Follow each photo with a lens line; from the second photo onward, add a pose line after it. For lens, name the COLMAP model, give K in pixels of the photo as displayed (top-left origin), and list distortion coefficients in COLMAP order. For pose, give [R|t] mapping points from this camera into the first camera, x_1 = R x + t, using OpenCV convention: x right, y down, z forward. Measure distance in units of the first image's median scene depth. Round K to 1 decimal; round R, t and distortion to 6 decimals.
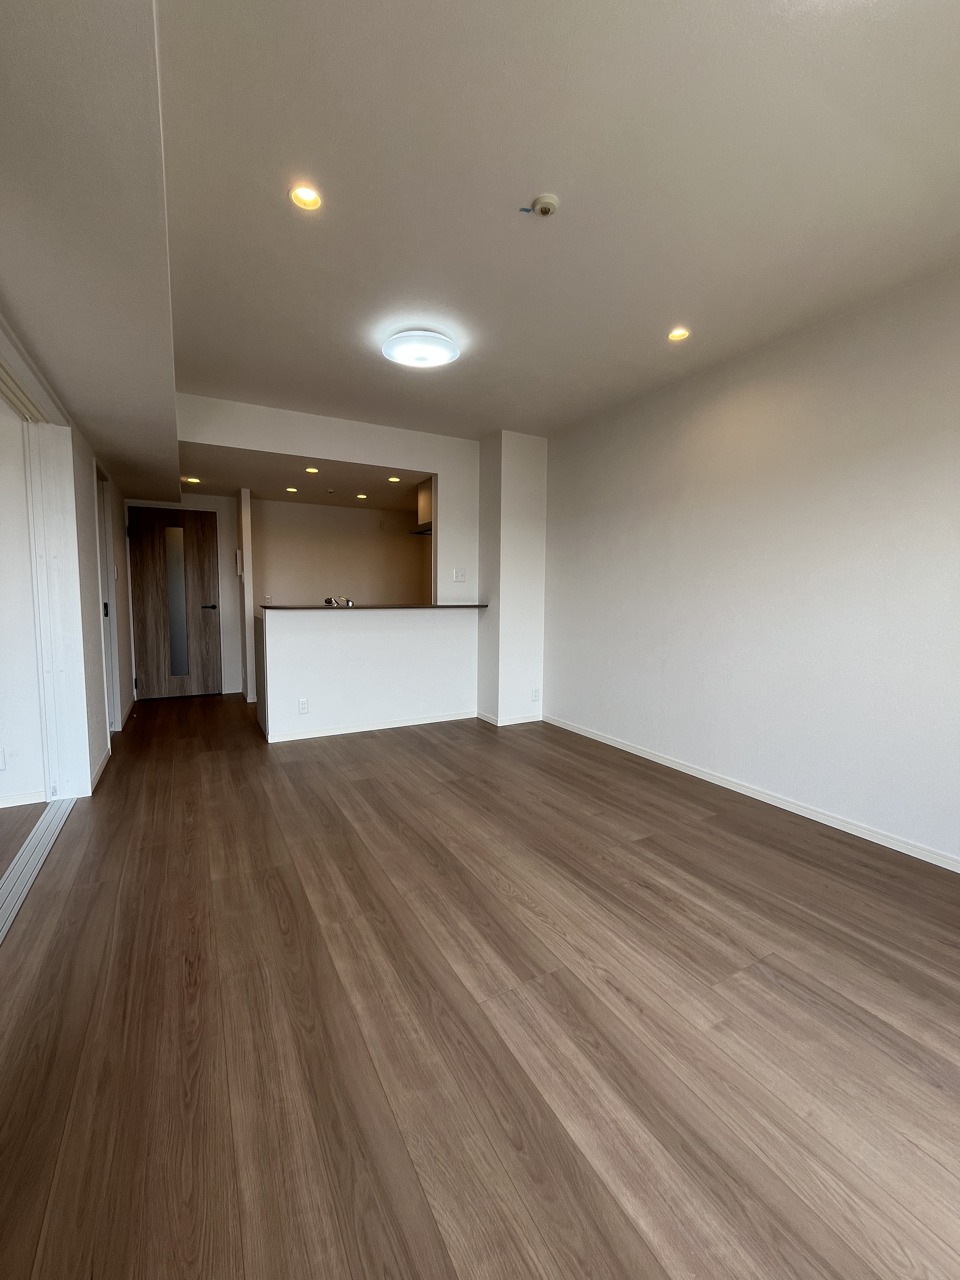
lens RADIAL K [[524.6, 0, 477.0], [0, 524.6, 636.9], [0, 0, 1]] dist [-0.000347, -0.000004]
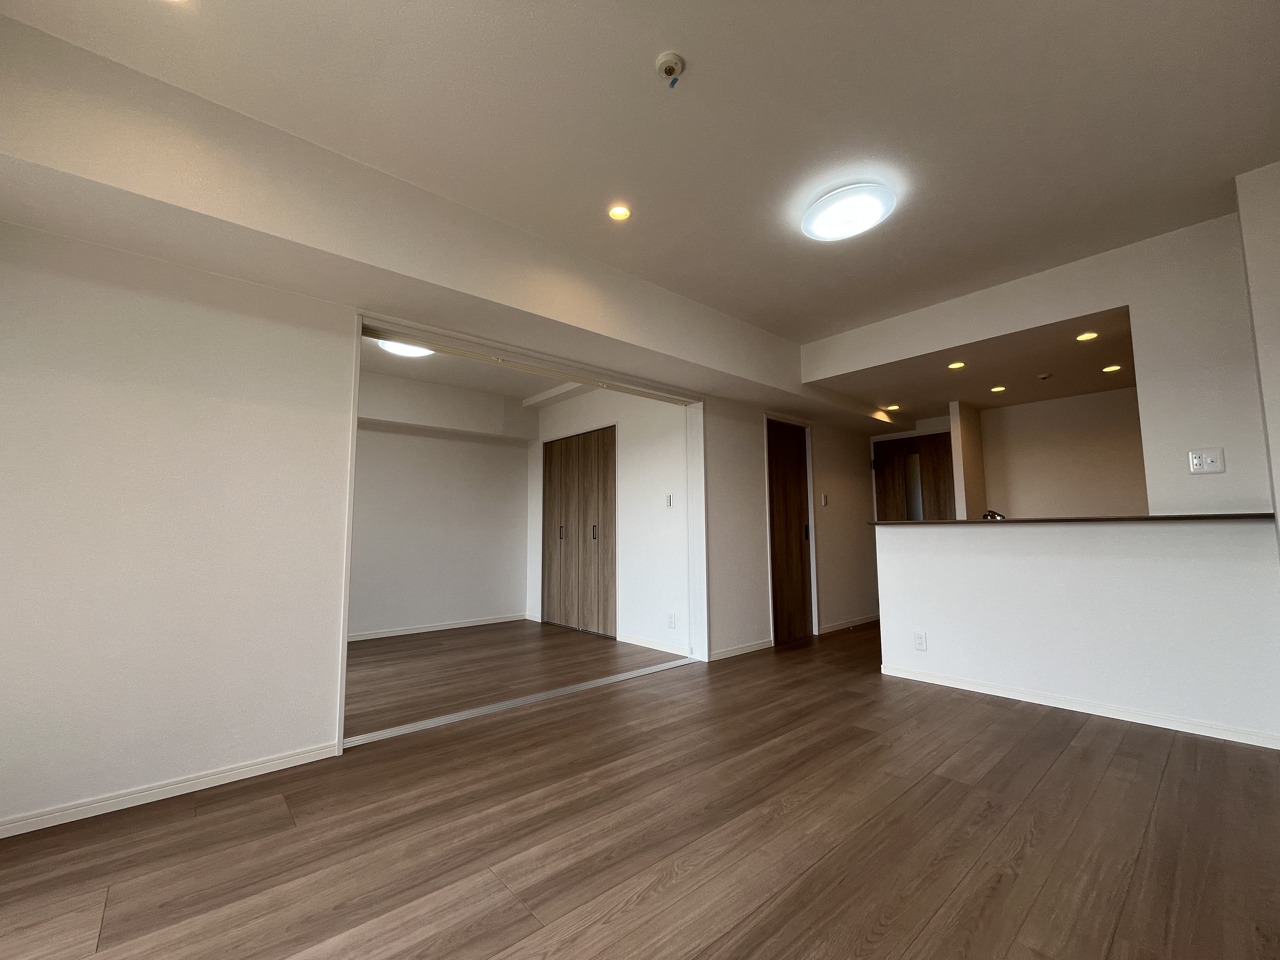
lens RADIAL K [[524.6, 0, 635.7], [0, 524.6, 481.1], [0, 0, 1]] dist [-0.000347, -0.000004]
pose [[0.211307, -0.105482, -0.971711, 0.775930], [-0.073919, 0.989588, -0.123497, 0.029150], [0.974621, 0.097923, 0.201309, 0.667743]]
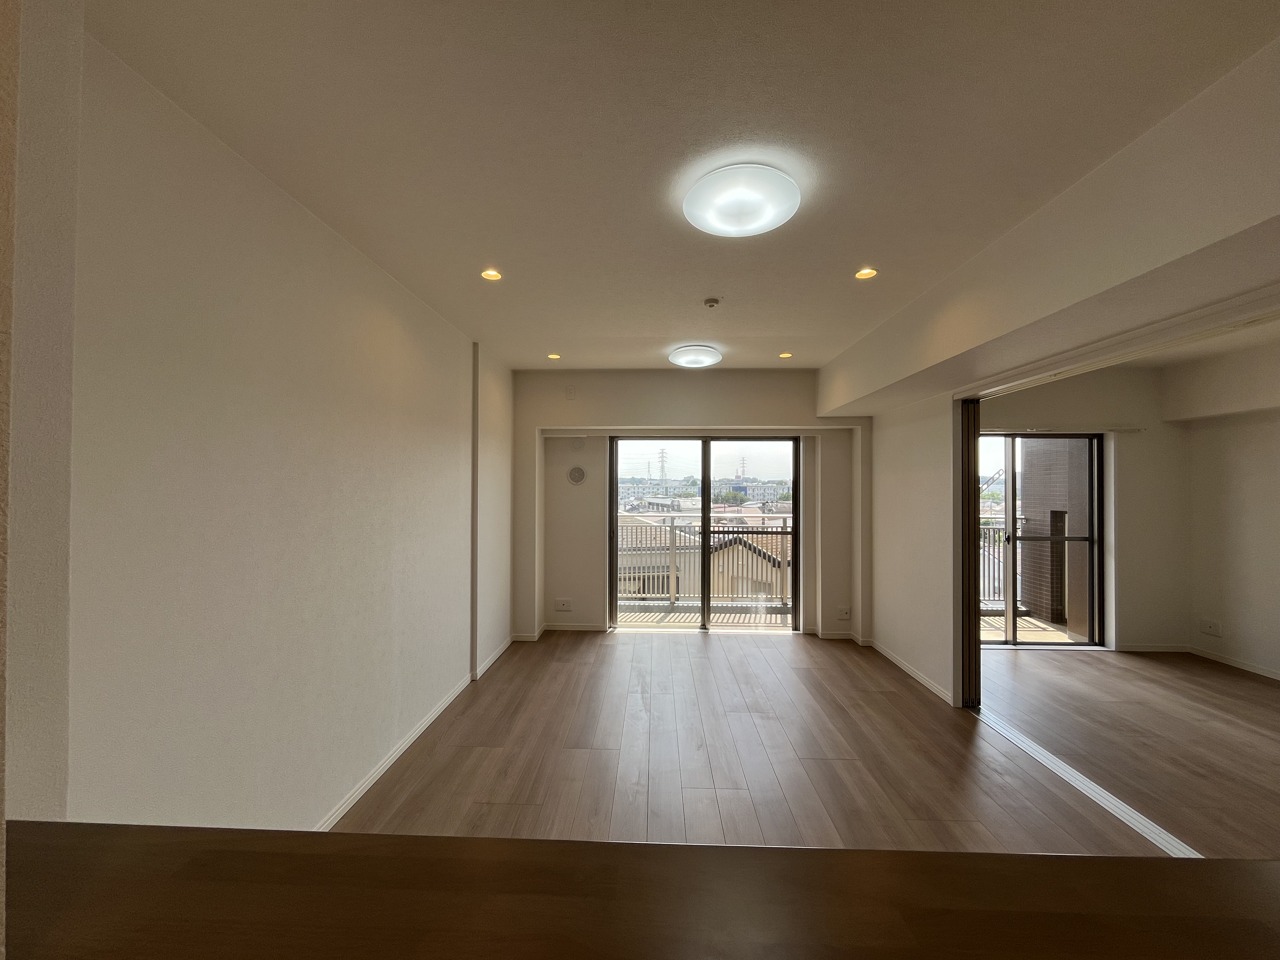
lens RADIAL K [[524.6, 0, 637.0], [0, 524.6, 481.0], [0, 0, 1]] dist [-0.000347, -0.000004]
pose [[-0.858508, -0.006382, 0.512761, -0.424866], [0.032781, 0.997194, 0.067297, -0.306204], [-0.511751, 0.074584, -0.855890, 2.099533]]
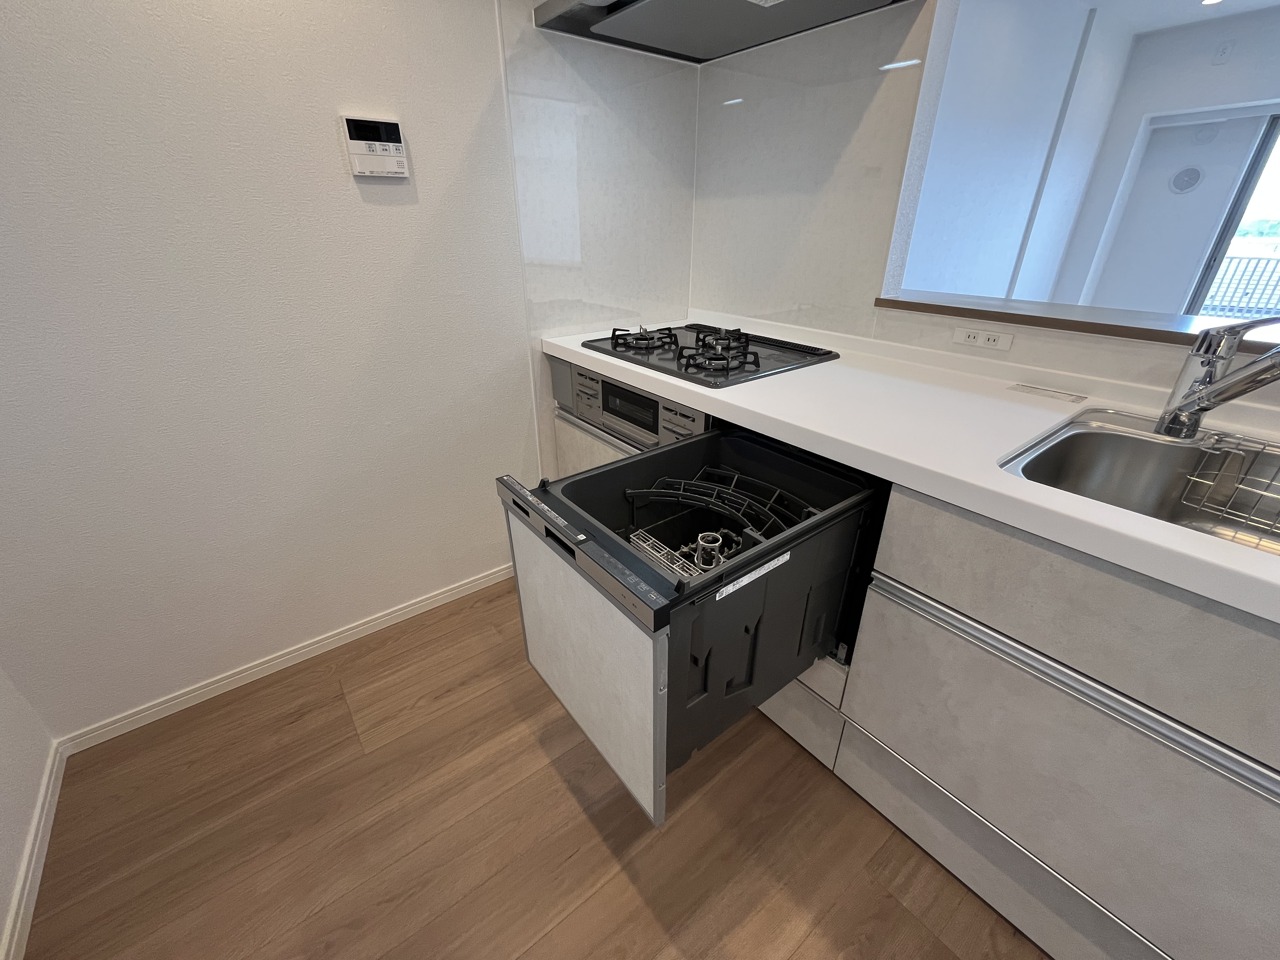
lens RADIAL K [[524.6, 0, 633.7], [0, 524.6, 477.2], [0, 0, 1]] dist [-0.000347, -0.000004]
pose [[-0.150775, -0.439100, 0.885697, -0.836746], [0.088634, 0.886326, 0.454500, -0.266945], [-0.984587, 0.147030, -0.094716, 2.528055]]
